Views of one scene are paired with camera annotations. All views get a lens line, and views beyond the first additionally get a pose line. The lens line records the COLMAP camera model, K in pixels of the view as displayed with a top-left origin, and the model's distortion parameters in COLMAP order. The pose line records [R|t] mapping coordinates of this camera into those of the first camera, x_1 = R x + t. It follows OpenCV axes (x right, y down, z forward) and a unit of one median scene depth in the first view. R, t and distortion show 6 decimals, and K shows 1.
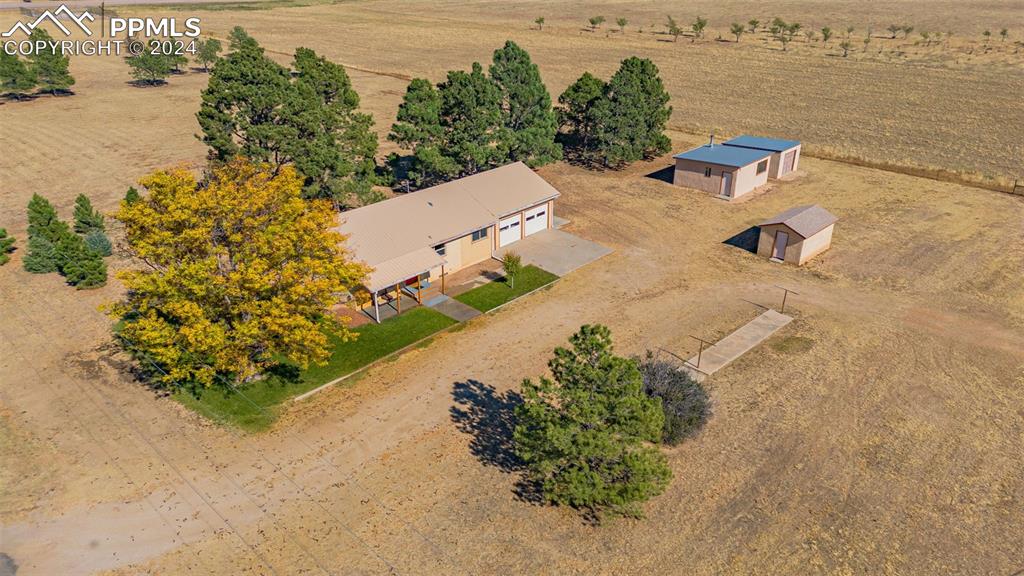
lens RADIAL K [[710.3, 0, 508.4], [0, 710.3, 288.6], [0, 0, 1]] dist [0.027334, -0.001671]
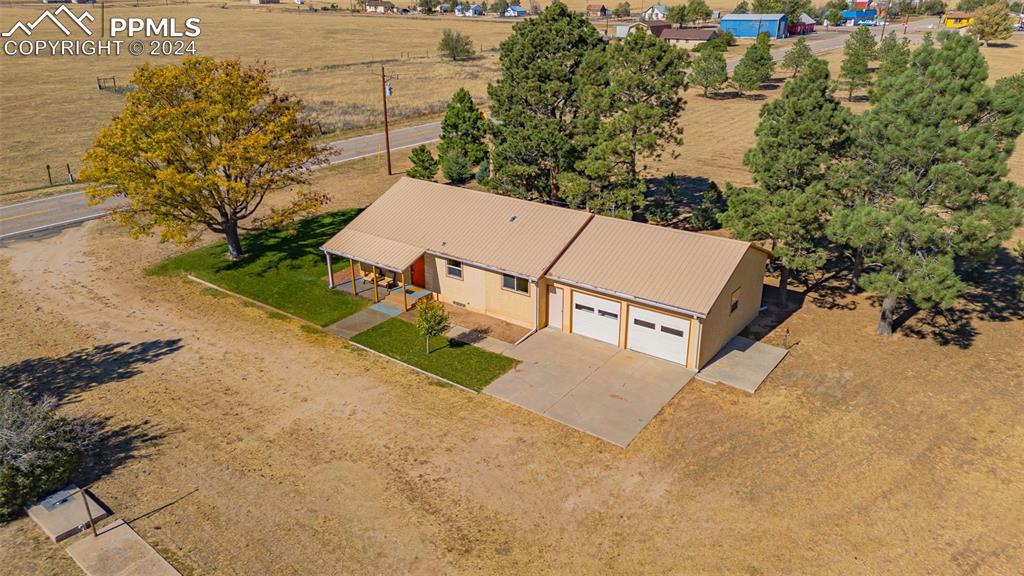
lens RADIAL K [[710.3, 0, 512.5], [0, 710.3, 287.9], [0, 0, 1]] dist [0.027334, -0.001671]
pose [[0.128798, 0.369350, -0.920322, 0.586322], [-0.437694, 0.853937, 0.281453, -0.266942], [0.889851, 0.366568, 0.271647, 0.862984]]
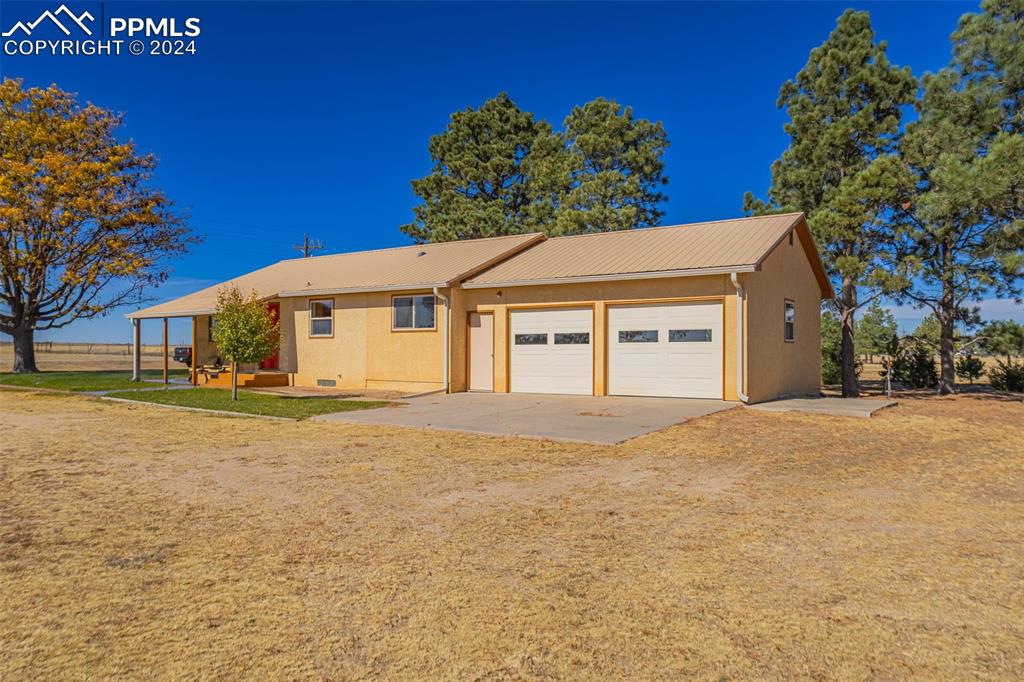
lens RADIAL K [[725.9, 0, 512.9], [0, 725.9, 339.8], [0, 0, 1]] dist [-0.003121, 0.002691]
pose [[0.162150, -0.012423, -0.986688, 0.368852], [-0.441110, 0.893538, -0.083741, -0.057156], [0.882683, 0.448816, 0.139407, 1.048256]]
